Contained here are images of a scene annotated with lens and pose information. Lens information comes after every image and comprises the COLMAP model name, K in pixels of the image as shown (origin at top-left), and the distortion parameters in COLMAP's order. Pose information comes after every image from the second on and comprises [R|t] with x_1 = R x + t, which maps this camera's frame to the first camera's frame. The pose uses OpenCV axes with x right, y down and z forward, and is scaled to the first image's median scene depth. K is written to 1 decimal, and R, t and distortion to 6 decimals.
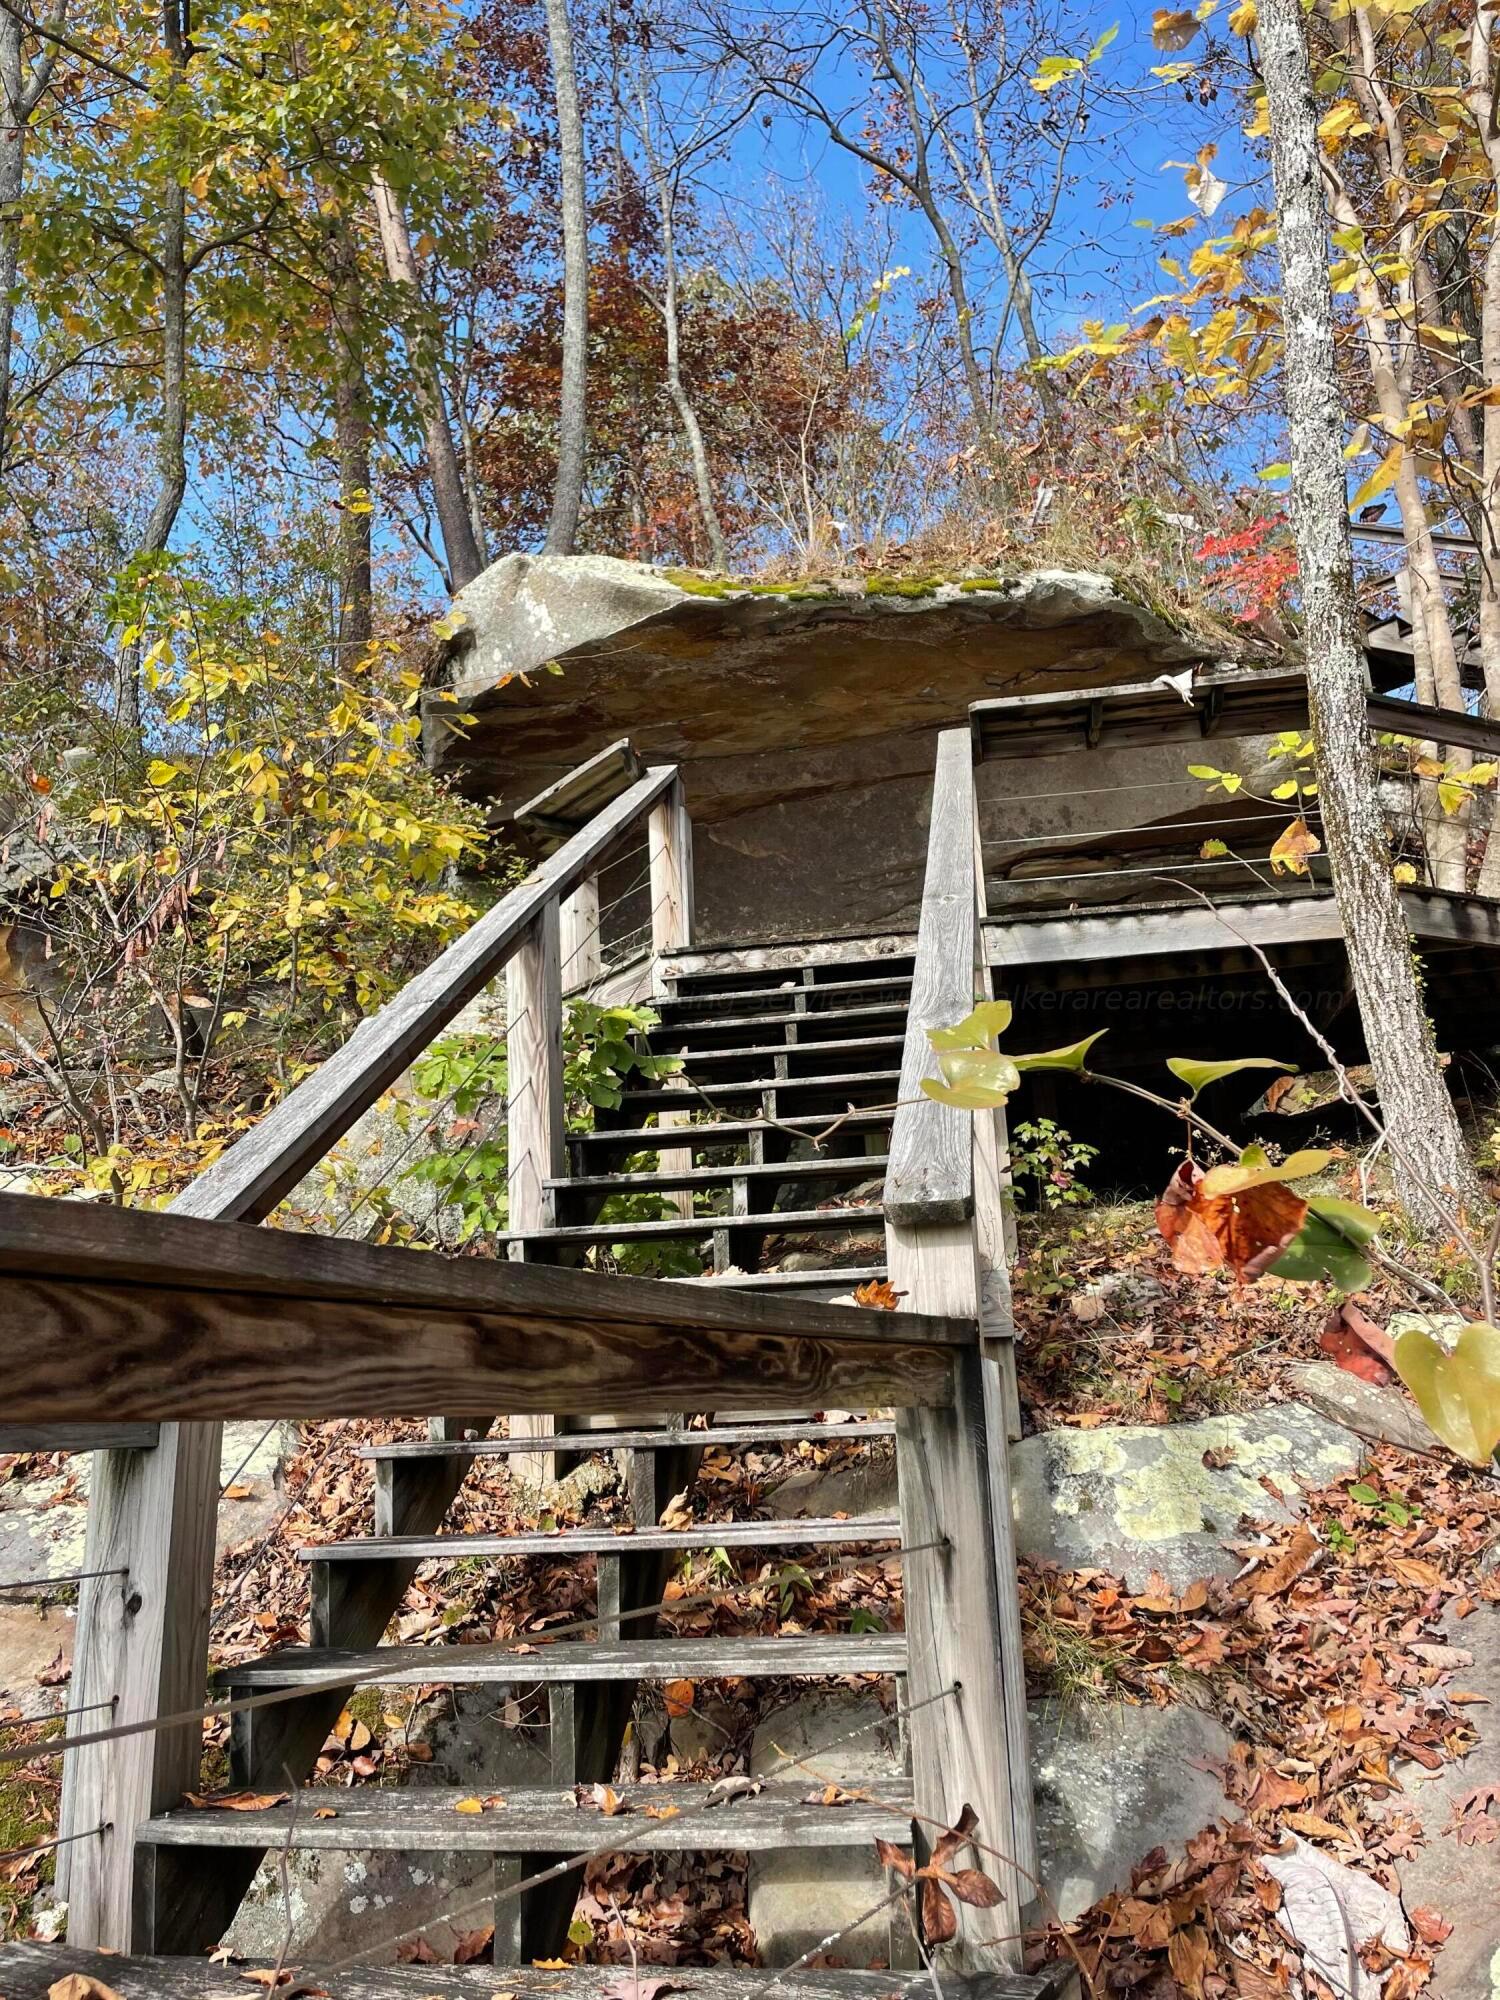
lens RADIAL K [[1565.8, 0, 753.3], [0, 1565.8, 1012.4], [0, 0, 1]] dist [0.064325, -0.003572]
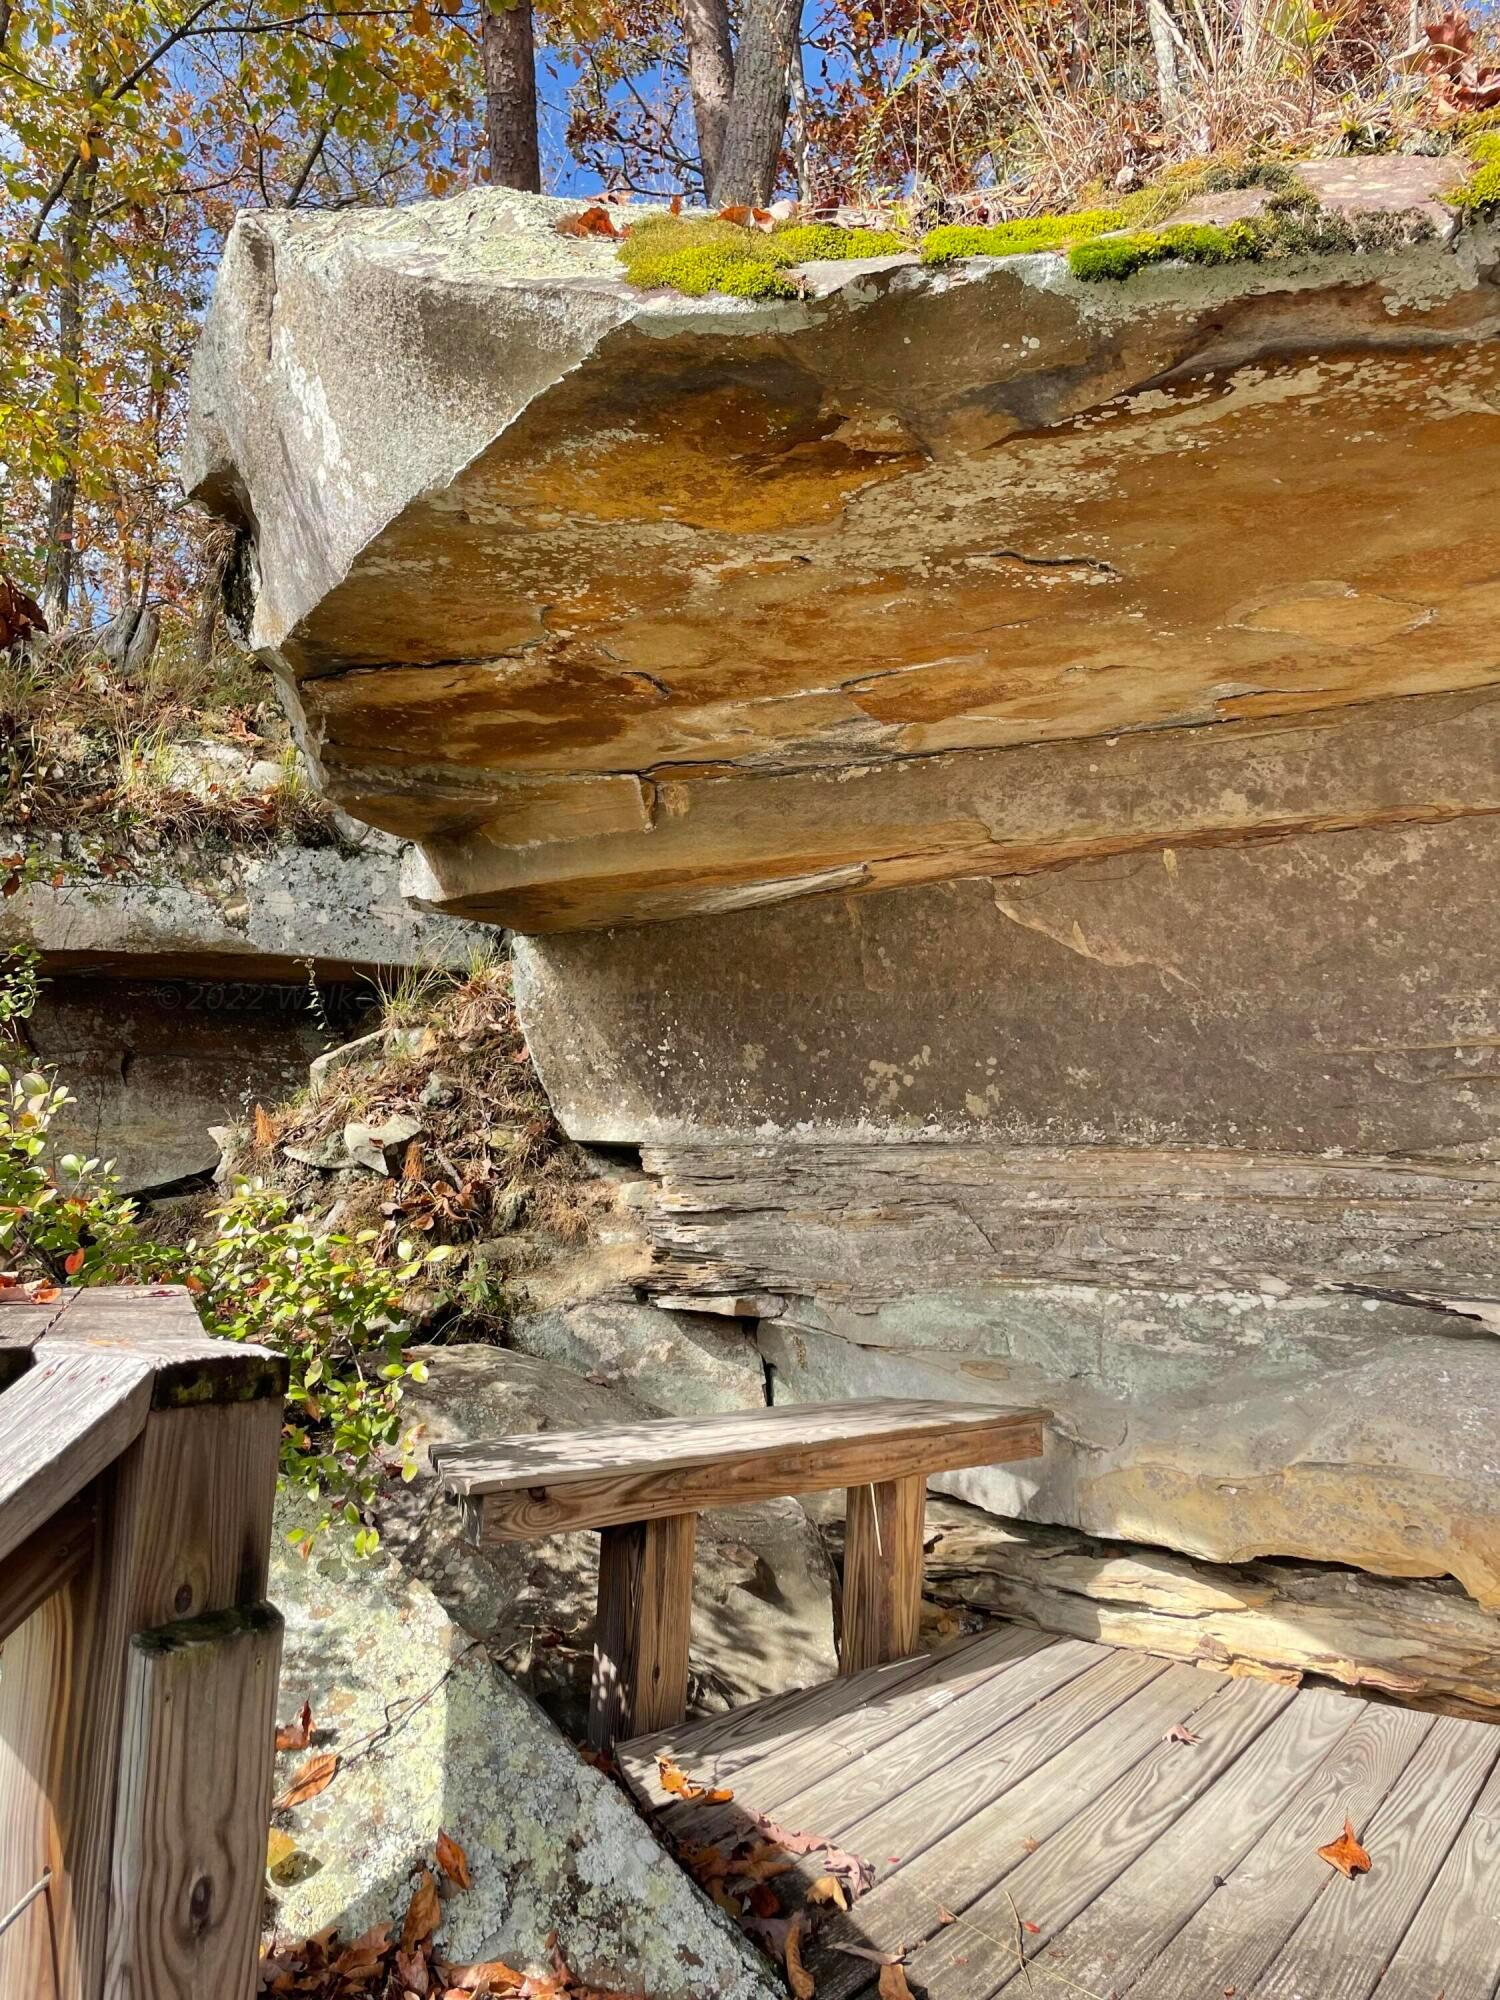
lens RADIAL K [[1565.8, 0, 753.3], [0, 1565.8, 1012.4], [0, 0, 1]] dist [0.064325, -0.003572]
pose [[0.948868, 0.043979, -0.312594, 0.052233], [0.001618, 0.989557, 0.144132, -0.180778], [0.315669, -0.137268, 0.938888, 0.717388]]
